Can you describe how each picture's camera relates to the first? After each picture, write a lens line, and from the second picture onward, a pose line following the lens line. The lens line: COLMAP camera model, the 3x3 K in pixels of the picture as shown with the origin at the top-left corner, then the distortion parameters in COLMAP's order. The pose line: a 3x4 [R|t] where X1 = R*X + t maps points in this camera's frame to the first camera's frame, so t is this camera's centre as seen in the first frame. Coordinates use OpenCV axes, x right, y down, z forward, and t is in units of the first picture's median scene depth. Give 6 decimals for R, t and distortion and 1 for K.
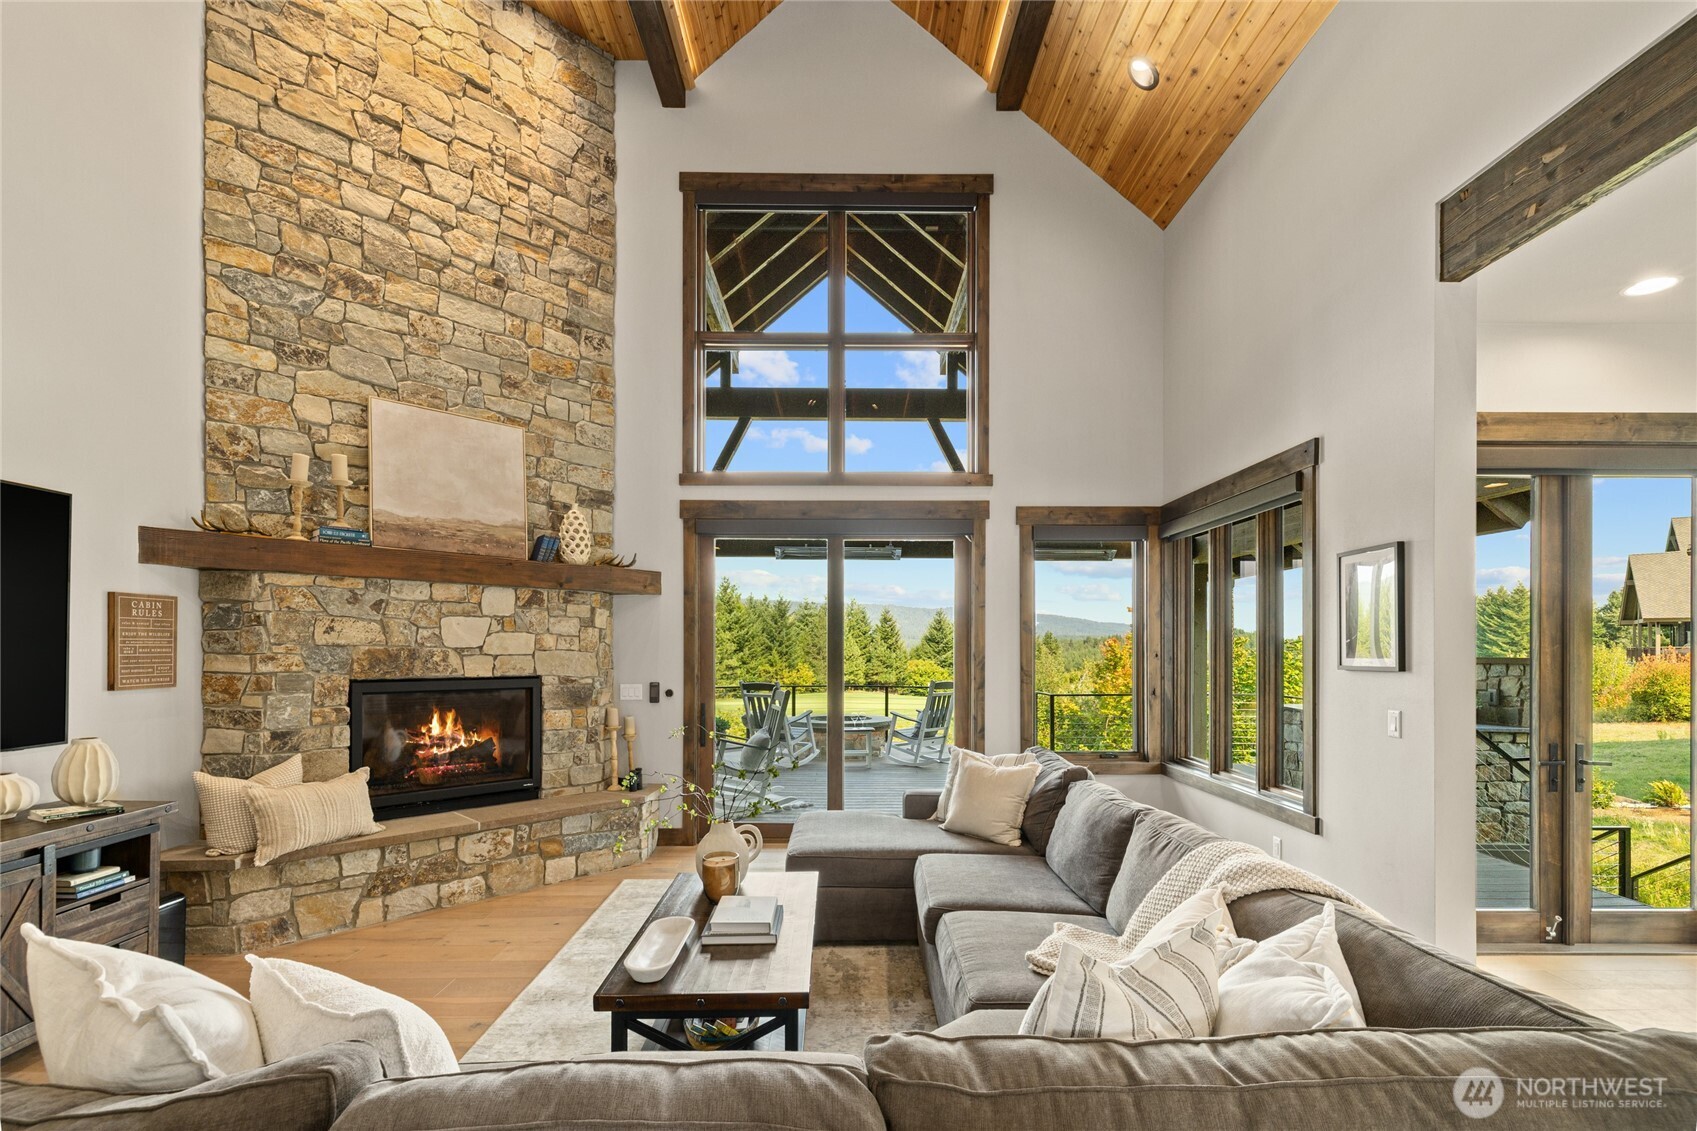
lens RADIAL K [[764.2, 0, 849.2], [0, 764.2, 647.7], [0, 0, 1]] dist [0.004209, -0.000244]
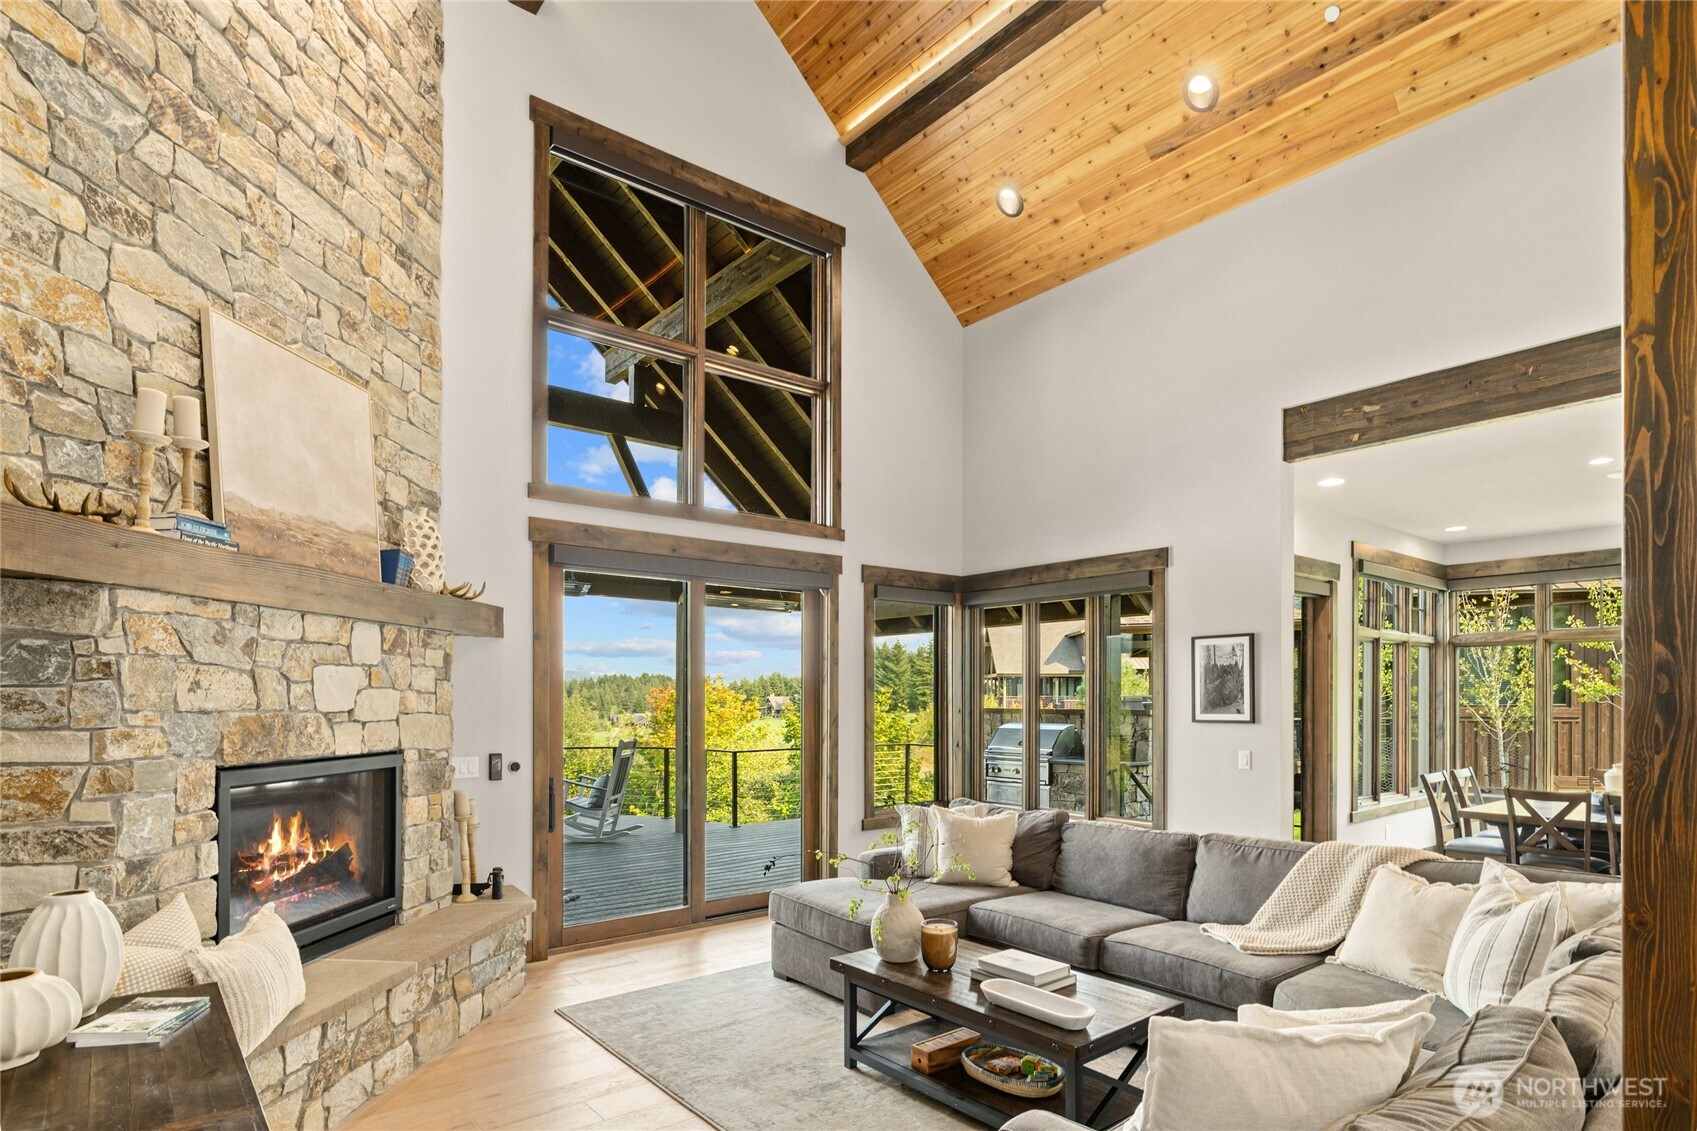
lens RADIAL K [[894.6, 0, 847.8], [0, 894.6, 696.5], [0, 0, 1]] dist [-0.003694, 0.000066]
pose [[0.784023, -0.000101, 0.620731, -0.668340], [-0.000298, 1.000000, 0.000539, -0.014735], [-0.620731, -0.000607, 0.784023, 0.113865]]
